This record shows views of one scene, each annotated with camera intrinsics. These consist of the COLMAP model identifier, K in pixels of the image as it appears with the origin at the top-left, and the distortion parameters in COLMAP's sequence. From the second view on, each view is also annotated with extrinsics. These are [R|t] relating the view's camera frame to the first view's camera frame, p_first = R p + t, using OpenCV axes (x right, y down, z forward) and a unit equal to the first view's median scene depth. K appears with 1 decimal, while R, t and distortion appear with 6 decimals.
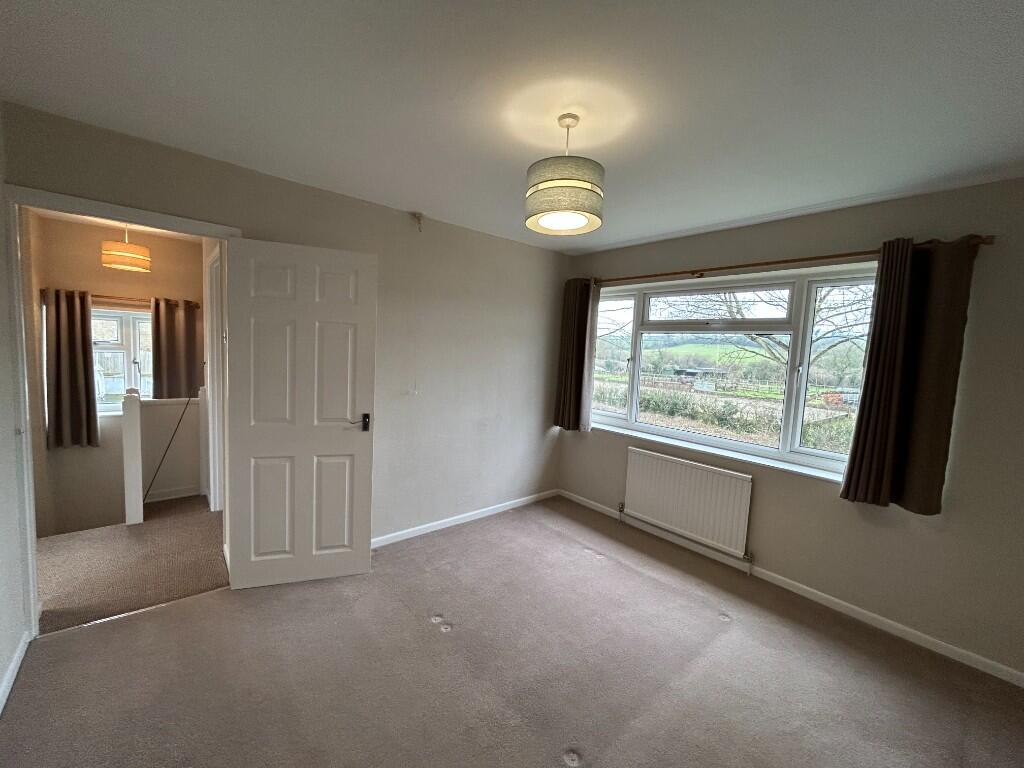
lens RADIAL K [[415.8, 0, 512.0], [0, 415.8, 384.0], [0, 0, 1]] dist [0.000947, -0.000081]
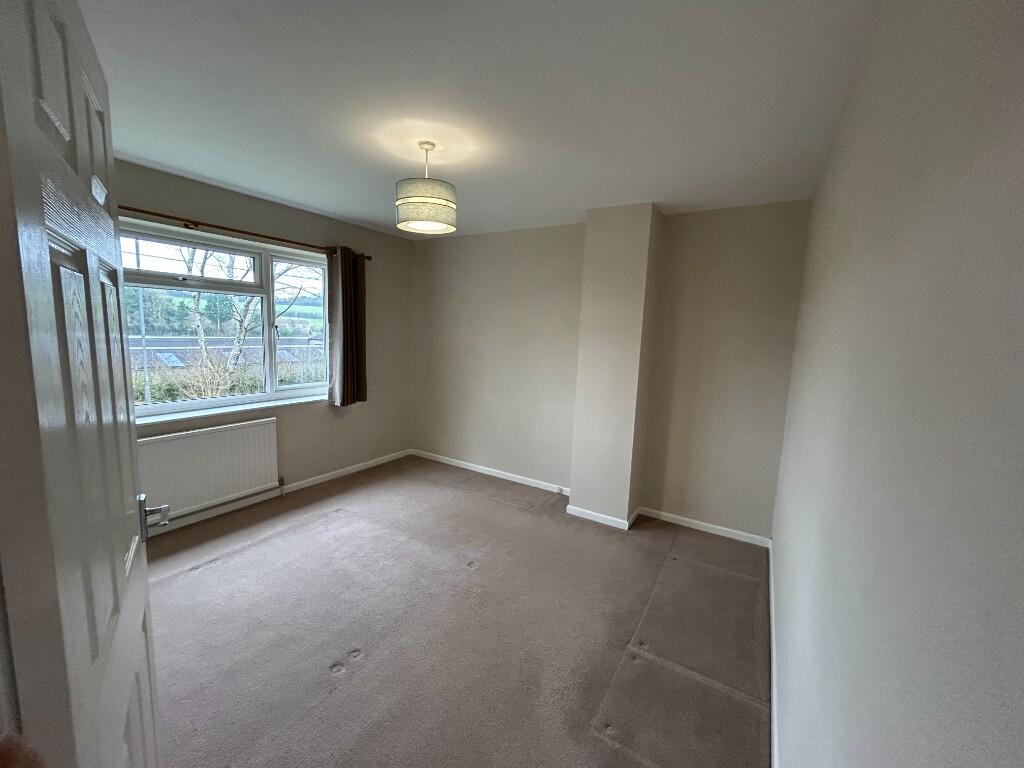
lens RADIAL K [[415.8, 0, 512.0], [0, 415.8, 384.0], [0, 0, 1]] dist [0.000947, -0.000081]
pose [[-0.304748, -0.187134, 0.933868, -0.752411], [0.026581, 0.978455, 0.204743, -0.103406], [-0.952062, 0.087218, -0.293208, 0.705476]]
